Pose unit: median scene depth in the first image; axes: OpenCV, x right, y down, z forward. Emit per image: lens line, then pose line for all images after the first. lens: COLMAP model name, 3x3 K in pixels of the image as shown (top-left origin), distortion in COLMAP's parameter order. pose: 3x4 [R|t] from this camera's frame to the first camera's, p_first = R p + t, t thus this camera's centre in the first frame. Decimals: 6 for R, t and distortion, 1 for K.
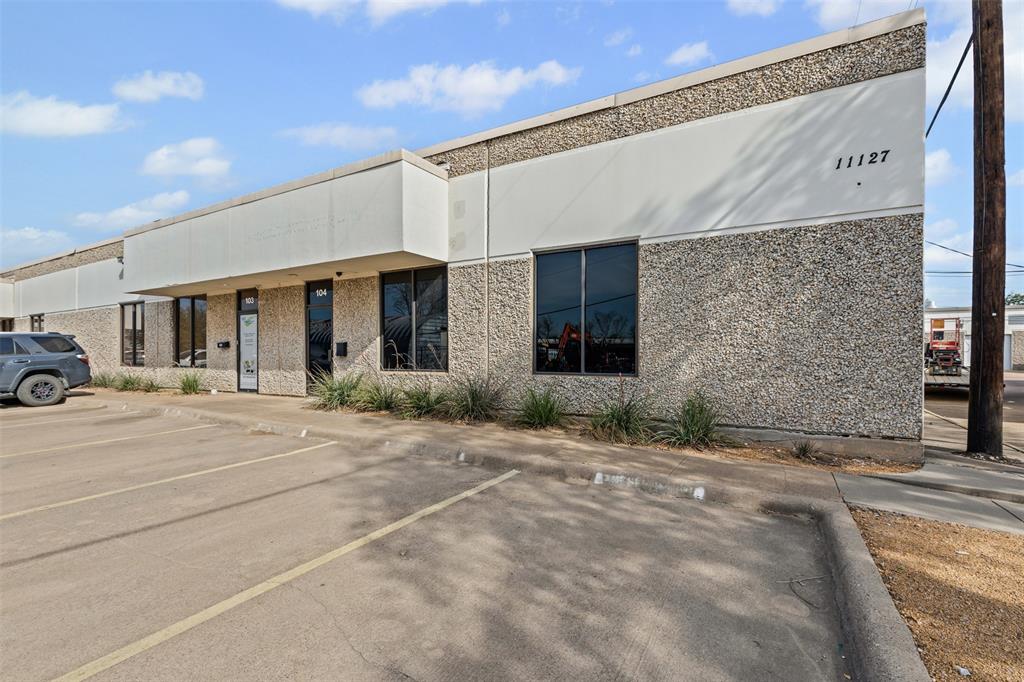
lens RADIAL K [[468.4, 0, 540.5], [0, 468.4, 360.9], [0, 0, 1]] dist [0.001278, 0.000042]
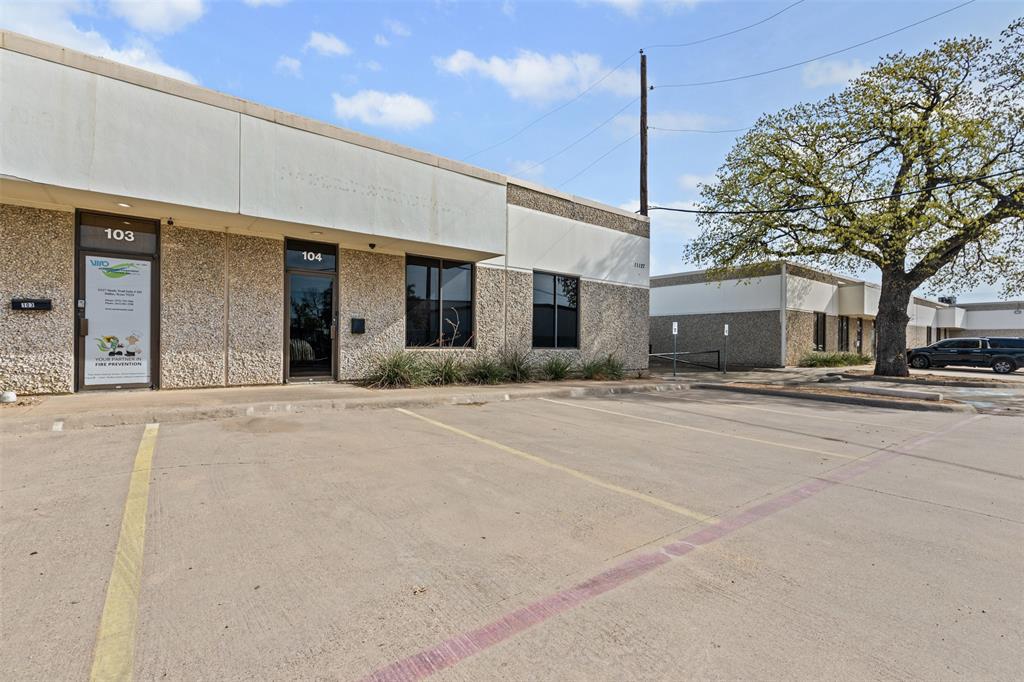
lens RADIAL K [[461.8, 0, 512.4], [0, 461.8, 352.8], [0, 0, 1]] dist [0.006707, -0.000068]
pose [[0.382231, -0.015183, 0.923942, -1.375078], [0.001303, 0.999873, 0.015891, 0.016171], [-0.924066, -0.004870, 0.382202, 0.450585]]
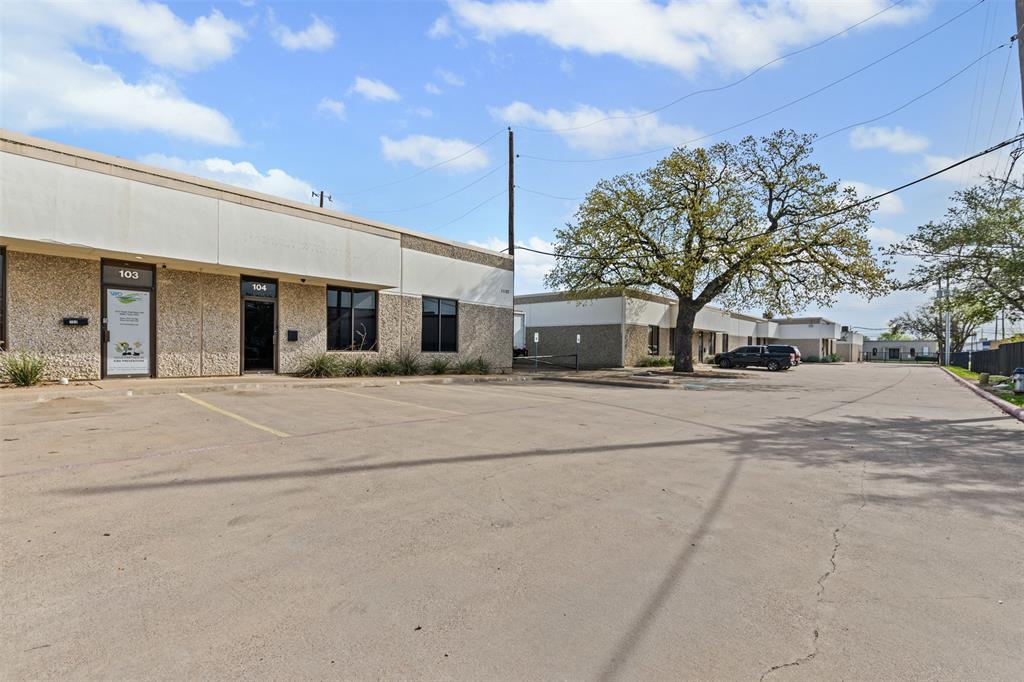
lens RADIAL K [[461.8, 0, 512.4], [0, 461.8, 352.8], [0, 0, 1]] dist [0.006707, -0.000068]
pose [[0.198553, -0.002369, 0.980087, -1.890782], [0.000855, 0.999997, 0.002244, 0.024892], [-0.980090, 0.000392, 0.198555, 0.164883]]
